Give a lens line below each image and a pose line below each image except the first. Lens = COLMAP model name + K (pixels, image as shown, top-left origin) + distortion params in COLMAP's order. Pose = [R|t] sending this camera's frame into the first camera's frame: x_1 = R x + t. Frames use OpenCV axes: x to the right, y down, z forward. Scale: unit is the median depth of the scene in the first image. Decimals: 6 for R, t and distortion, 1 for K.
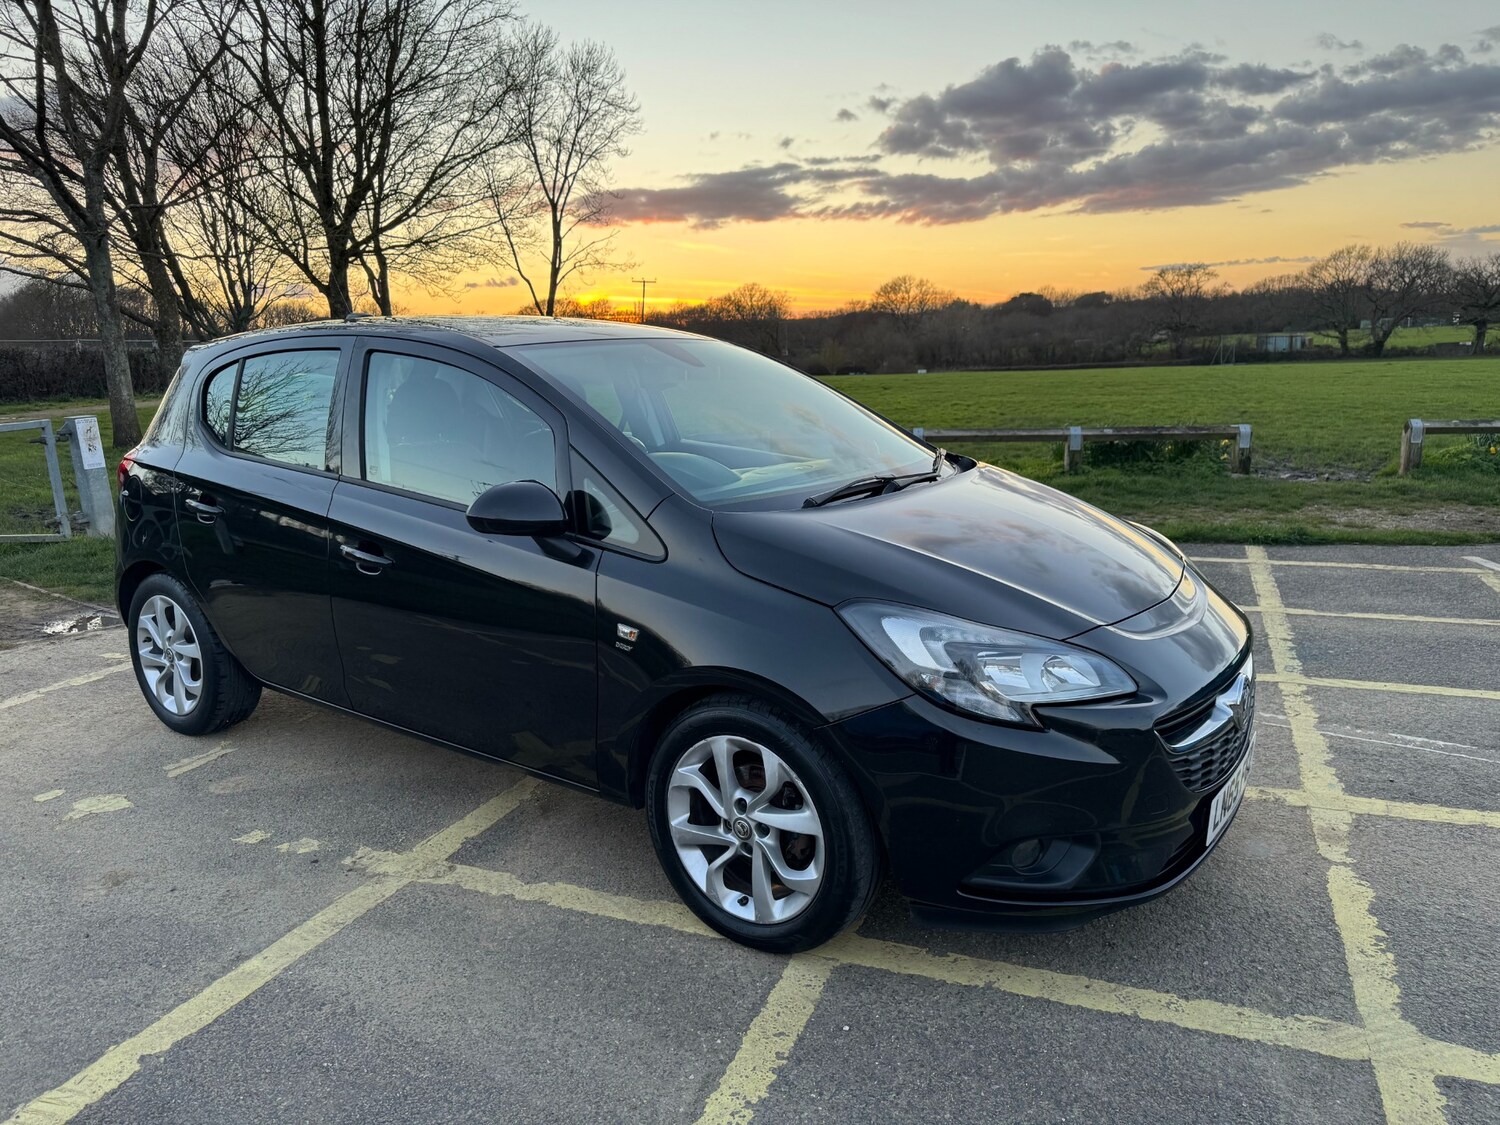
lens RADIAL K [[1065.5, 0, 750.0], [0, 1065.5, 562.5], [0, 0, 1]] dist [0.017661, -0.017798]
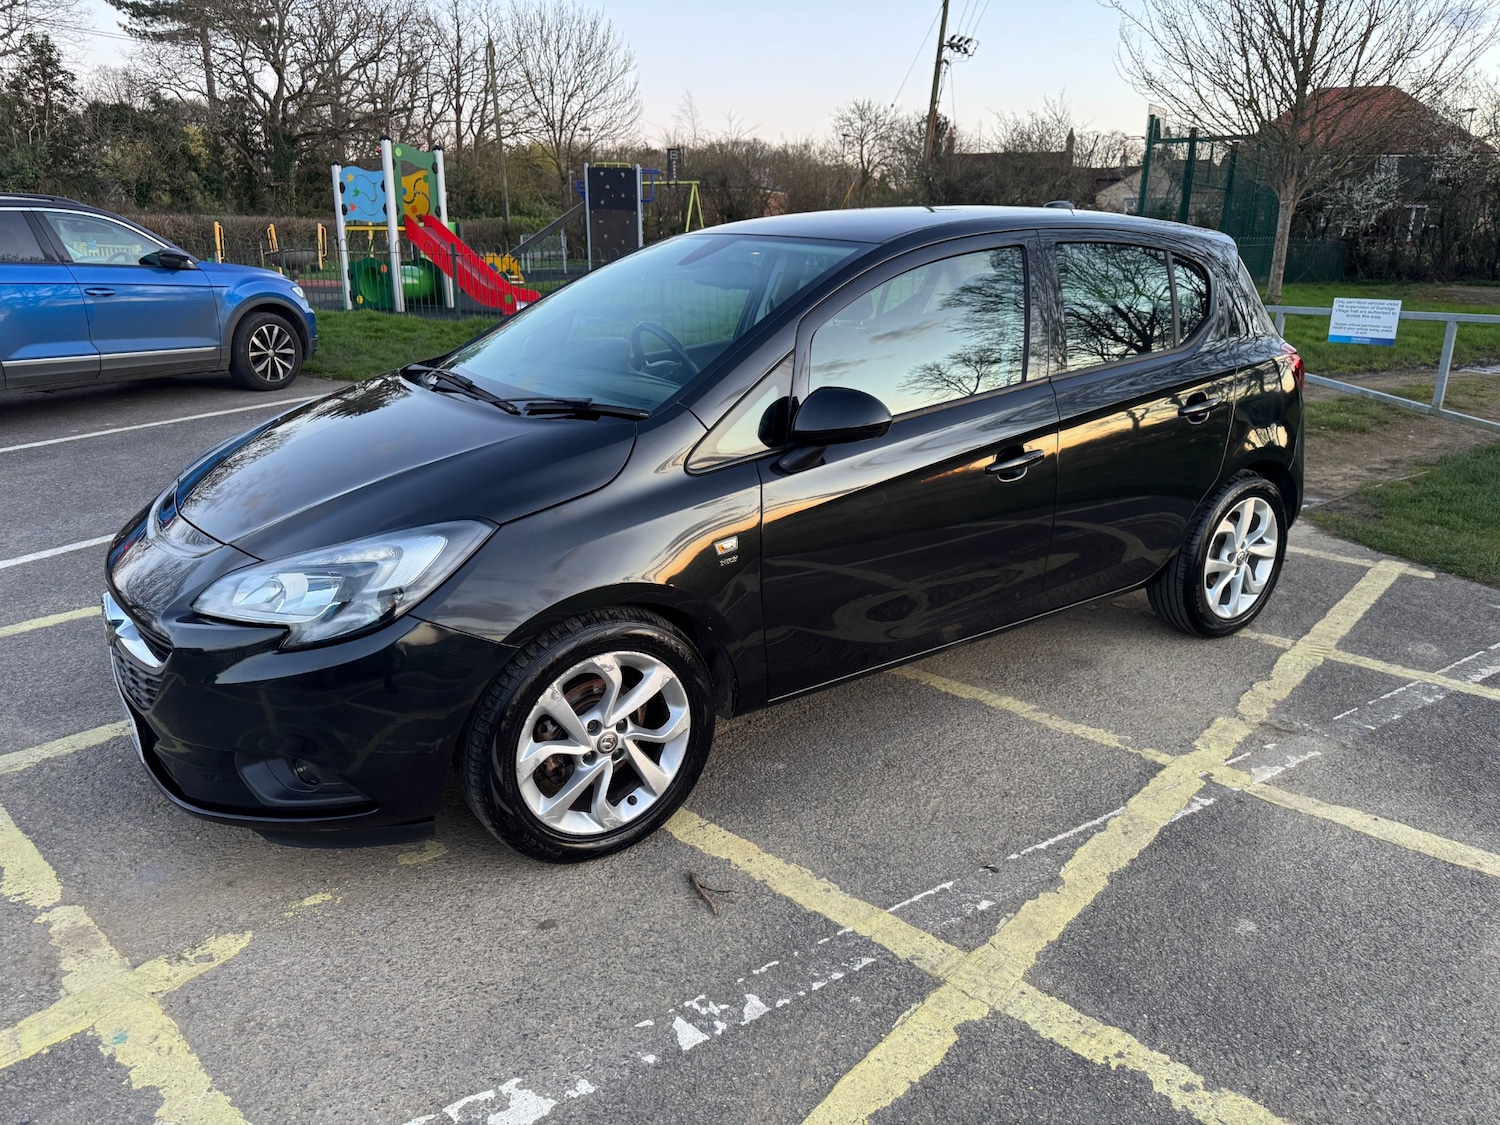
lens RADIAL K [[1056.2, 0, 740.6], [0, 1056.2, 554.8], [0, 0, 1]] dist [0.010058, -0.010352]
pose [[-0.357281, 0.292998, -0.886850, 1.011862], [-0.191009, 0.906532, 0.376451, -0.373016], [0.914257, 0.303895, -0.267921, 1.632186]]
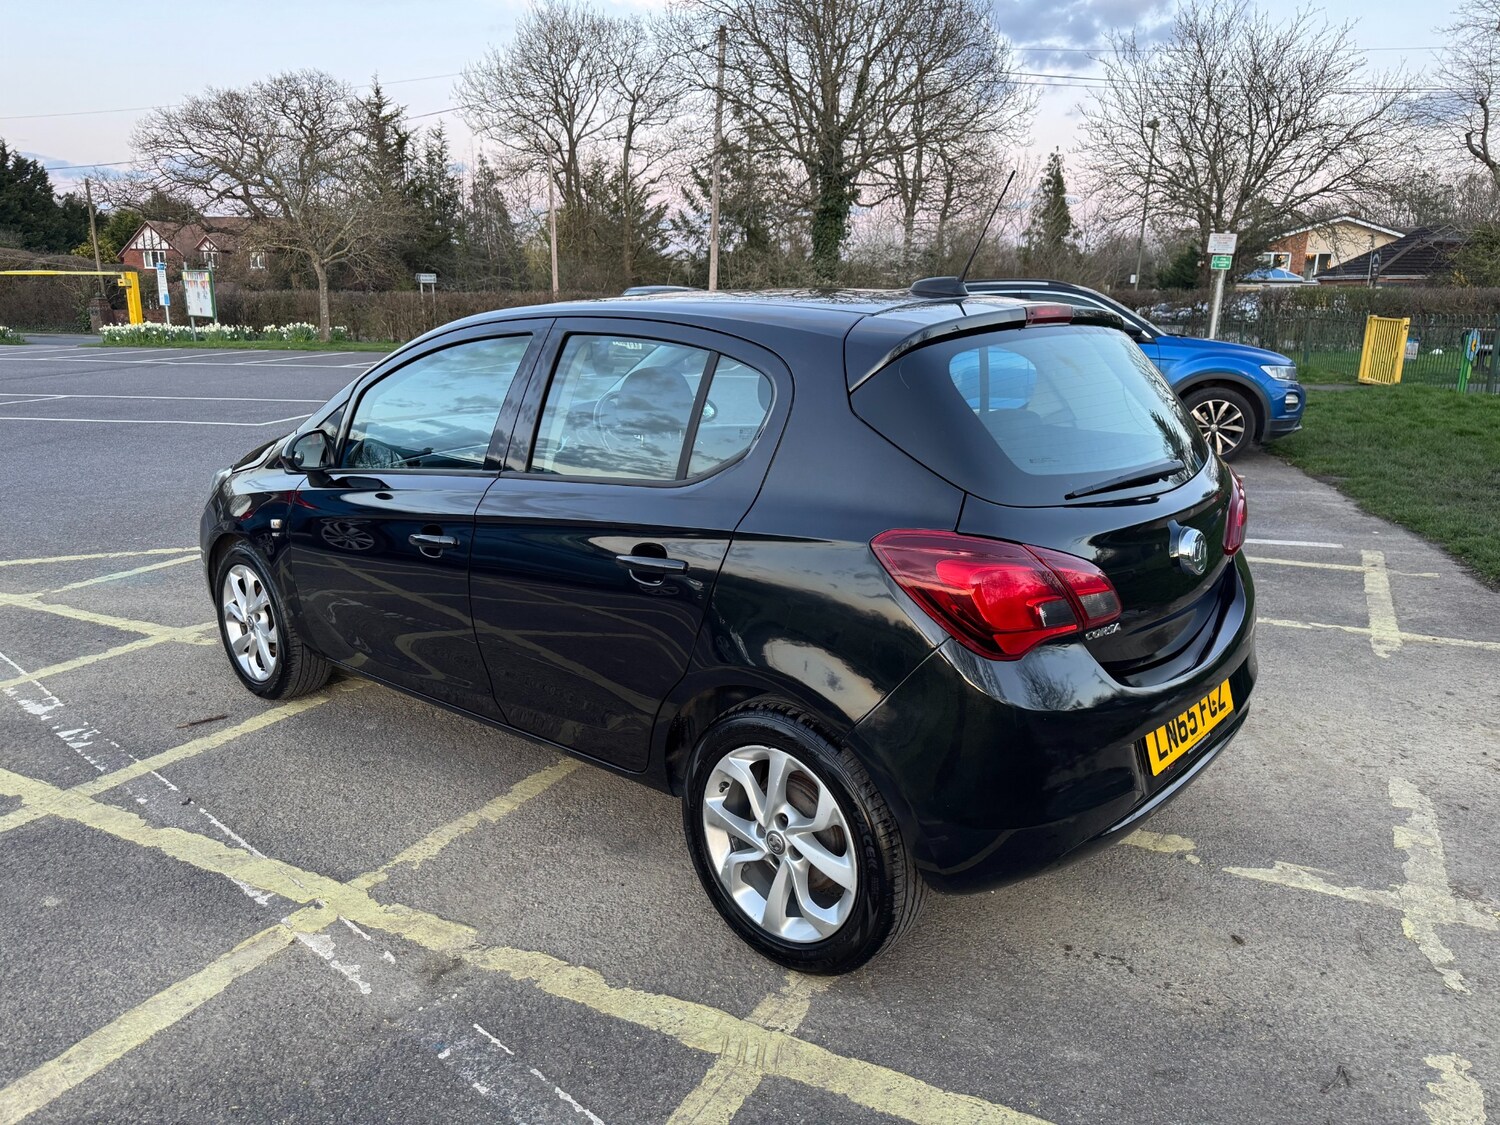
lens RADIAL K [[1056.2, 0, 740.6], [0, 1056.2, 554.8], [0, 0, 1]] dist [0.010058, -0.010352]
pose [[-0.993329, -0.004879, 0.115207, -0.475443], [0.045272, 0.902383, 0.428550, -0.545030], [-0.106052, 0.430907, -0.896143, 2.503175]]
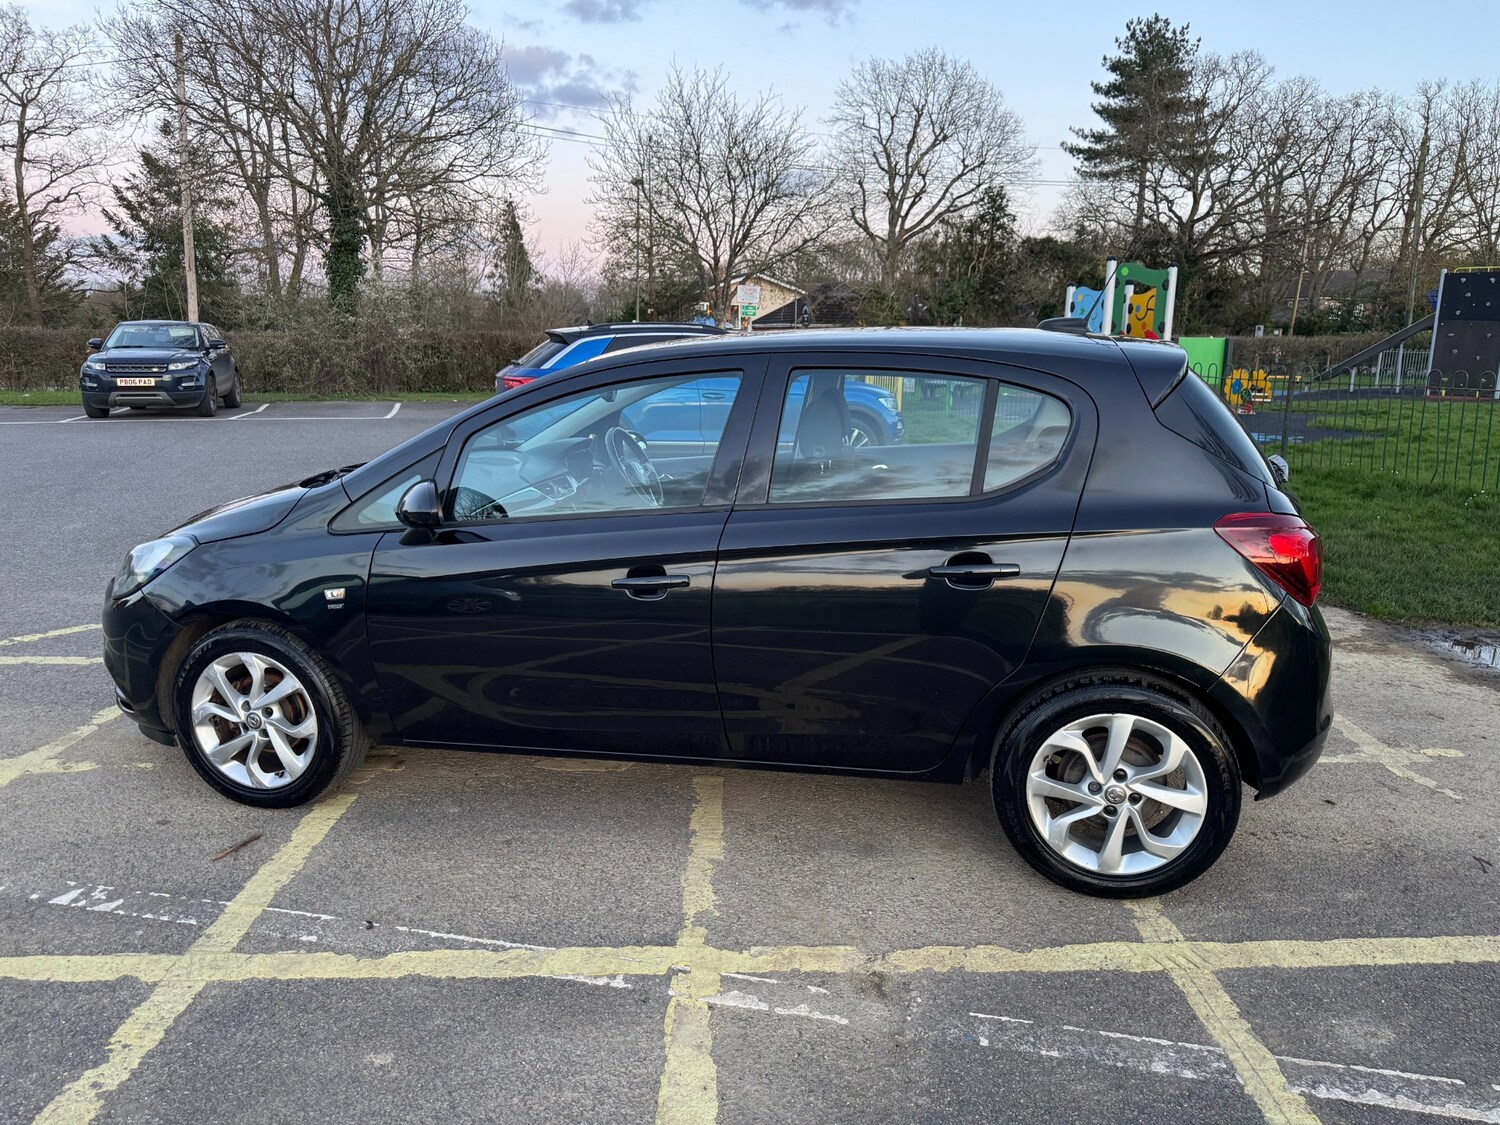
lens RADIAL K [[1057.7, 0, 741.2], [0, 1057.7, 566.1], [0, 0, 1]] dist [0.011004, -0.012463]
pose [[-0.925261, 0.096519, -0.366846, 0.249243], [-0.062808, 0.914758, 0.399091, -0.544137], [0.374096, 0.392304, -0.840327, 2.464066]]
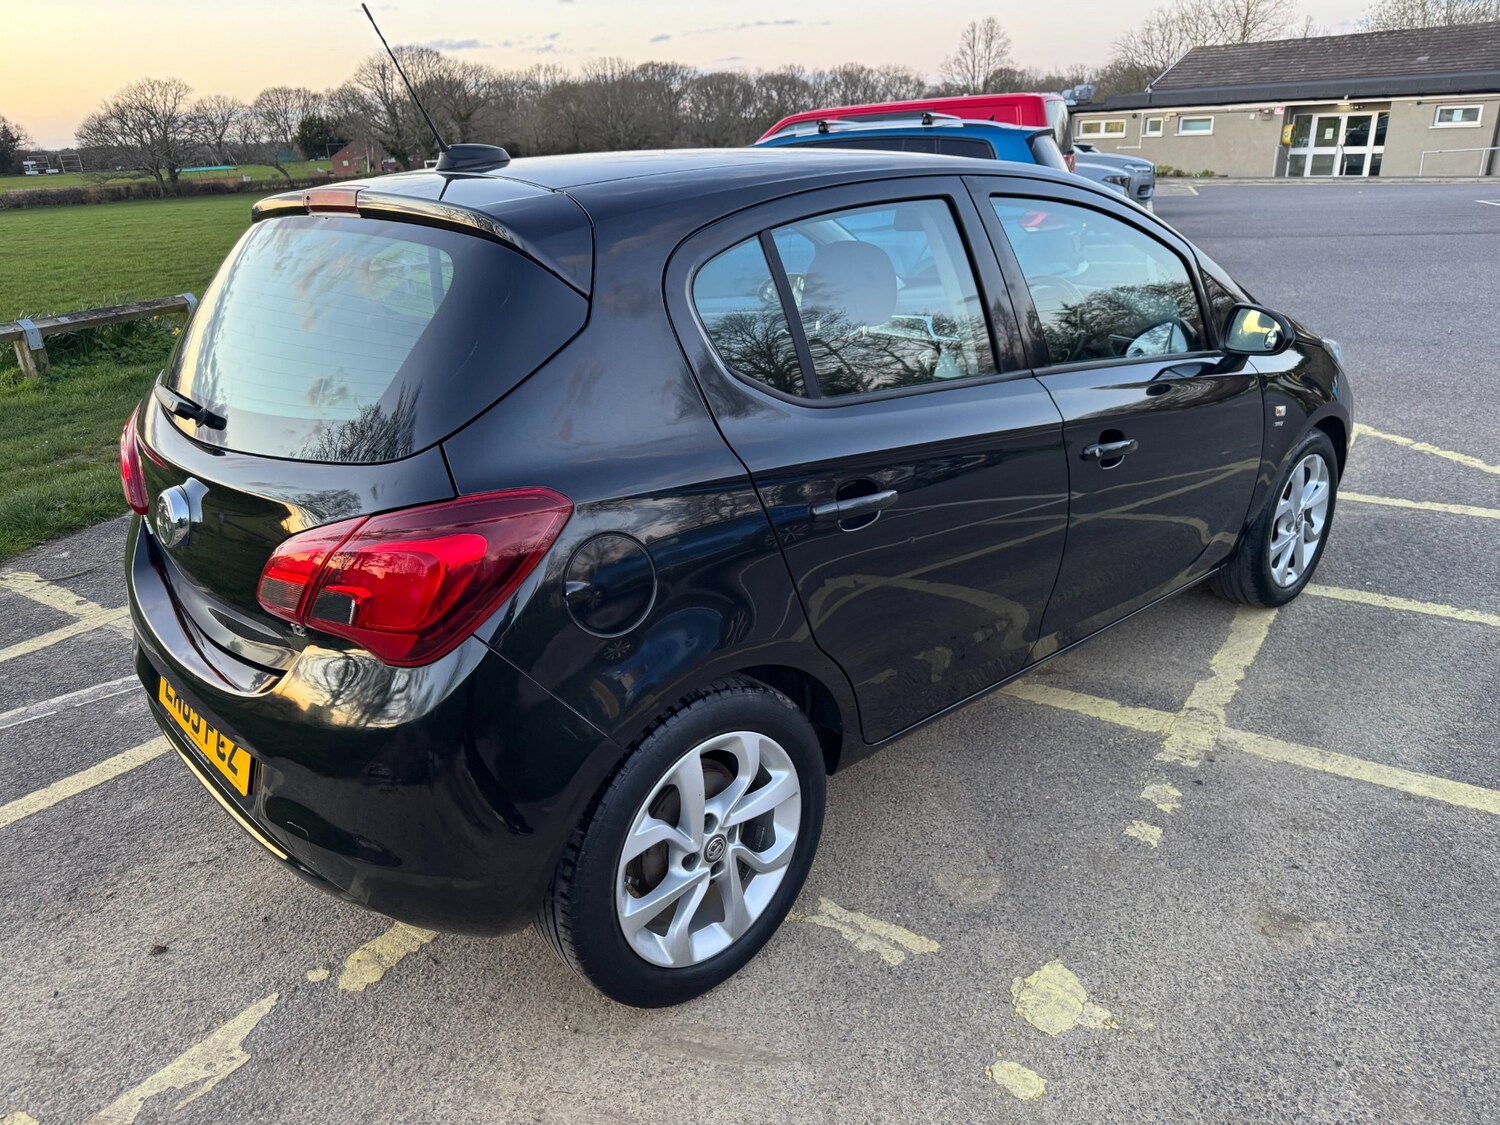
lens RADIAL K [[1057.7, 0, 741.2], [0, 1057.7, 566.1], [0, 0, 1]] dist [0.011004, -0.012463]
pose [[0.222806, -0.343470, 0.912352, -1.304155], [0.229788, 0.928010, 0.293248, -0.247886], [-0.947394, 0.144310, 0.285692, 1.141388]]
